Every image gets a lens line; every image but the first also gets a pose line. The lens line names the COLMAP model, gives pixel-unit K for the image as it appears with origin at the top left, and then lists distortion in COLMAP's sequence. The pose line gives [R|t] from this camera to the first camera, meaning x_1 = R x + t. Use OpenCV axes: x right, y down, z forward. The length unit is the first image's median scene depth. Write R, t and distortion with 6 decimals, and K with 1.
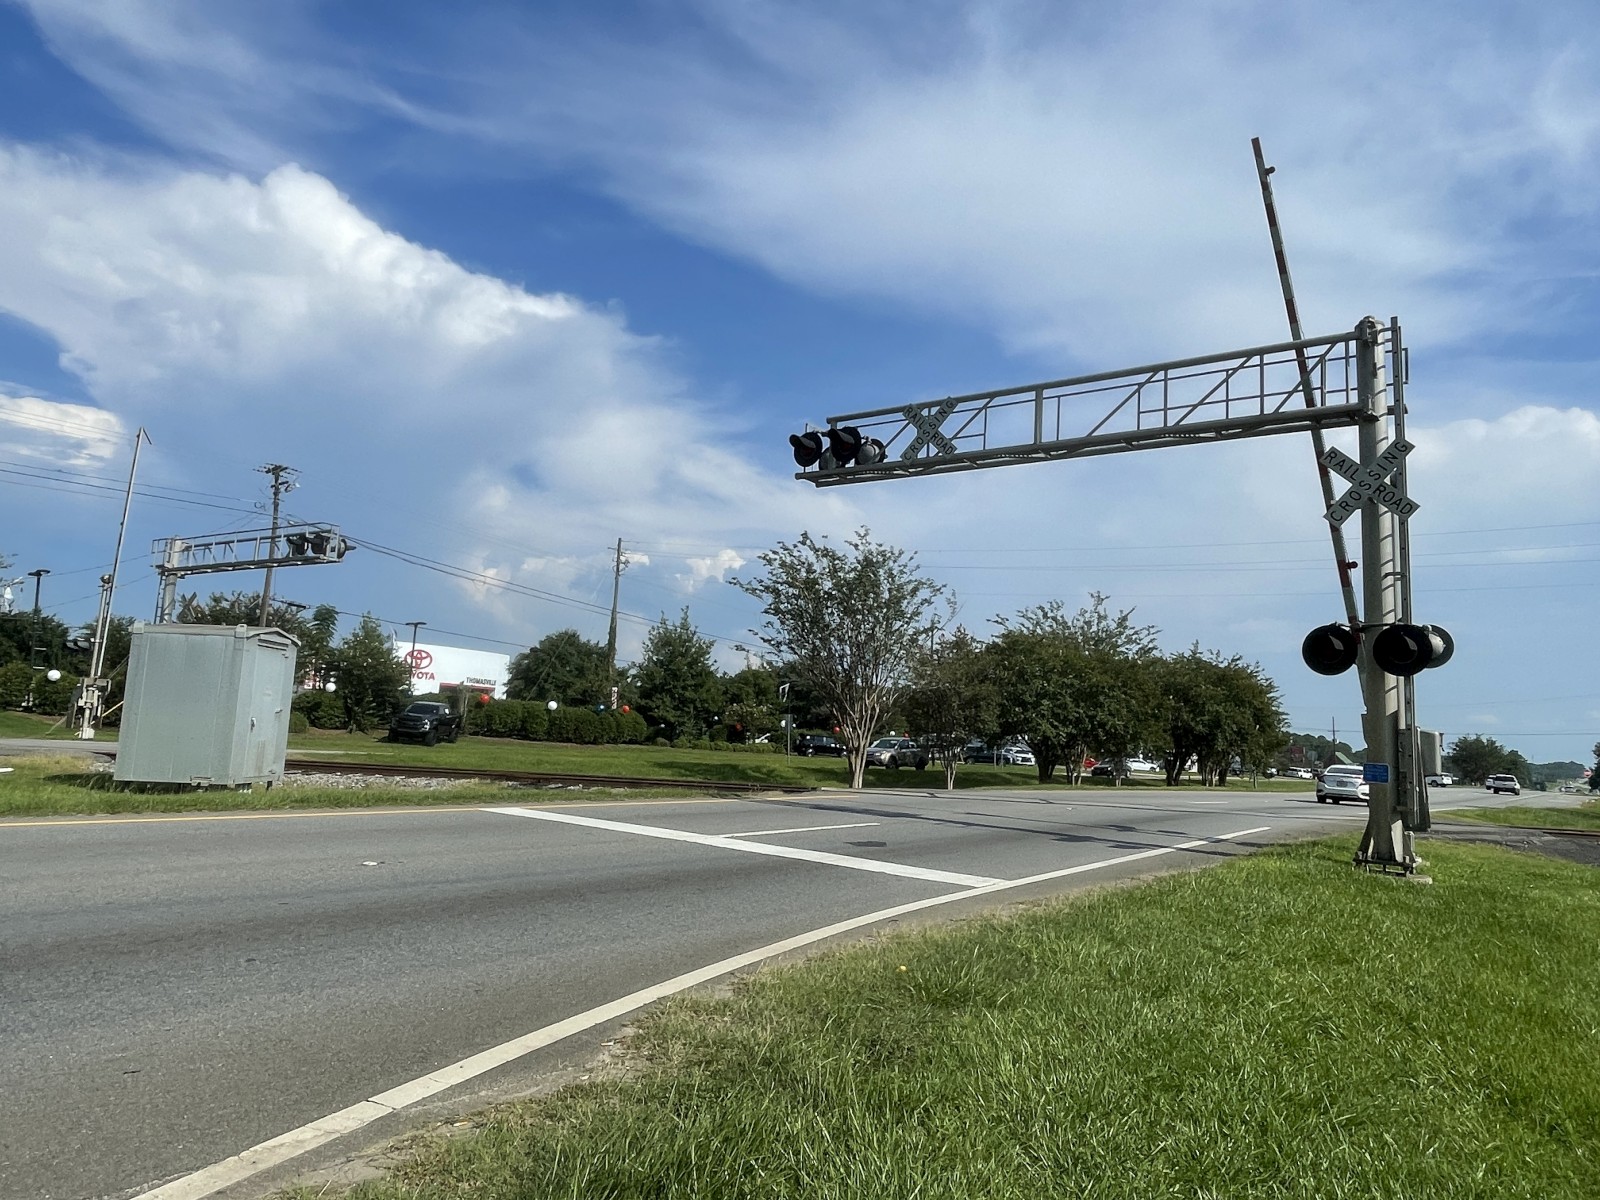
lens RADIAL K [[1045.0, 0, 814.2], [0, 1045.0, 594.2], [0, 0, 1]] dist [-0.016156, 0.013922]
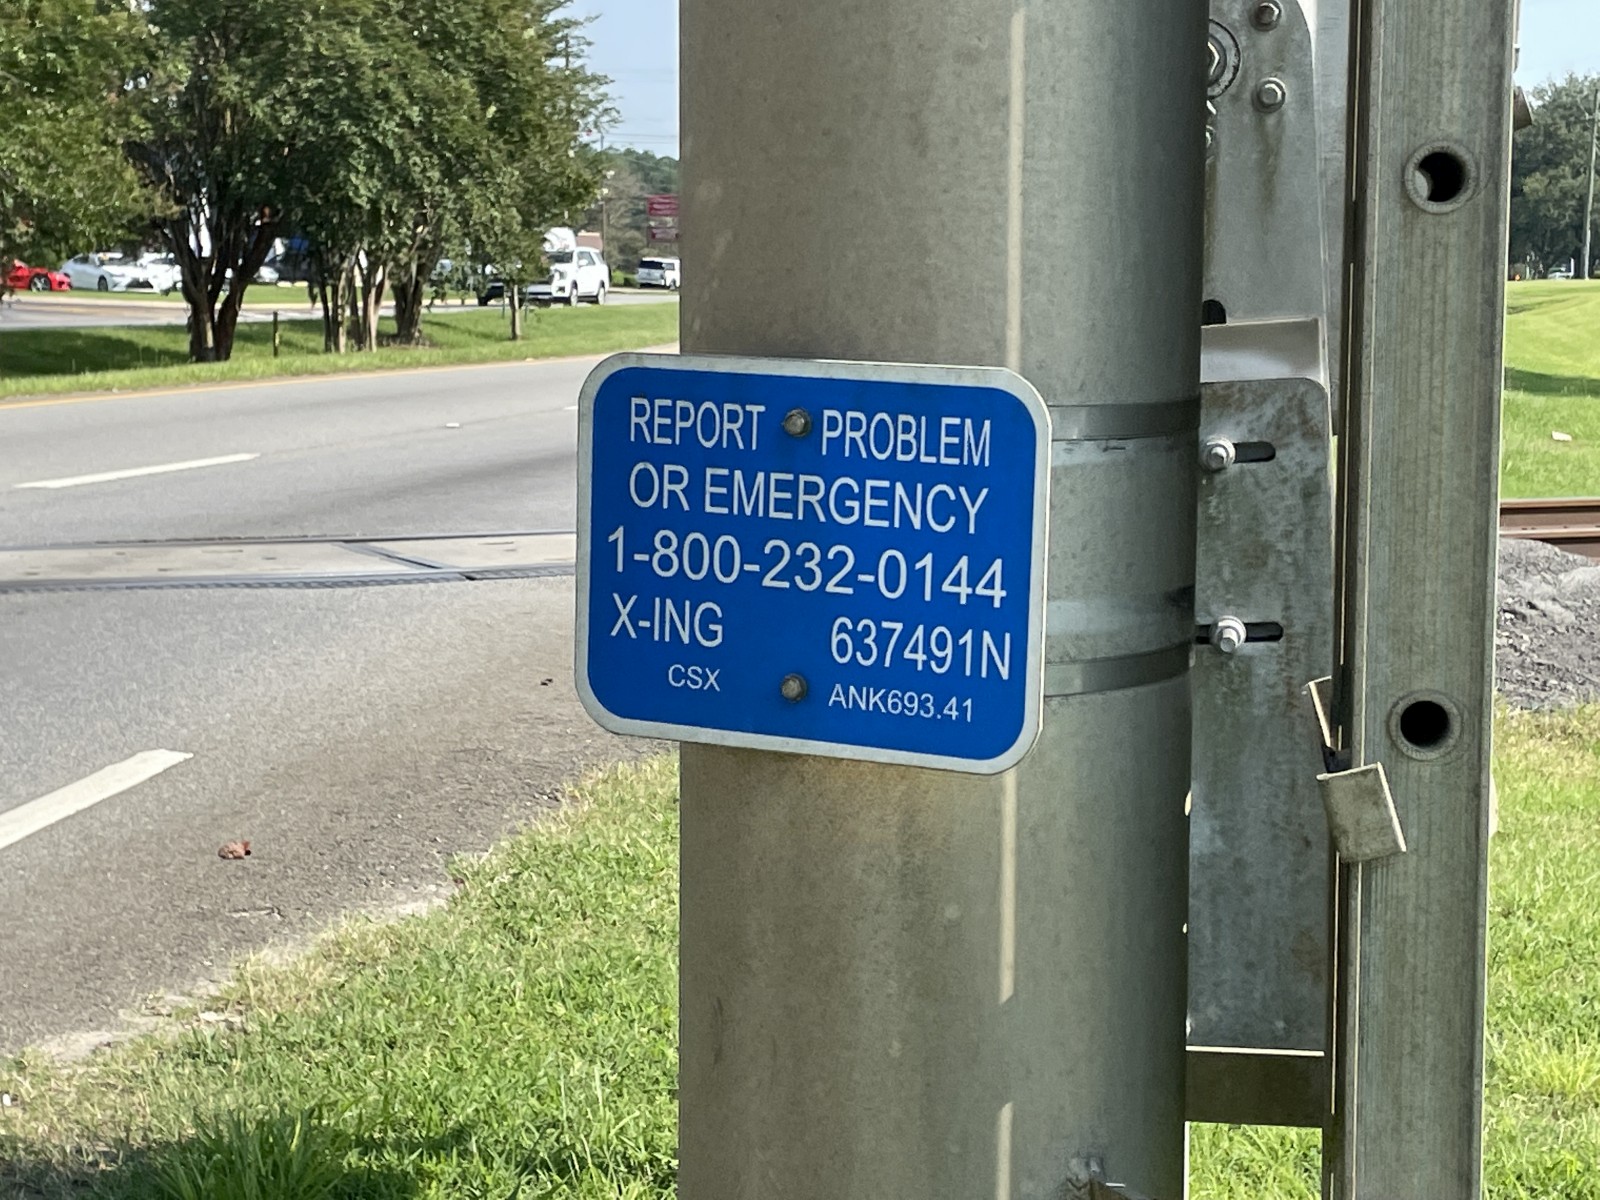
lens RADIAL K [[3218.8, 0, 799.4], [0, 3218.8, 601.6], [0, 0, 1]] dist [0.028171, 0.000000]
pose [[0.894517, -0.095614, 0.436689, 0.337271], [-0.020927, 0.966831, 0.254557, 0.096513], [-0.446543, -0.236844, 0.862846, 0.619271]]
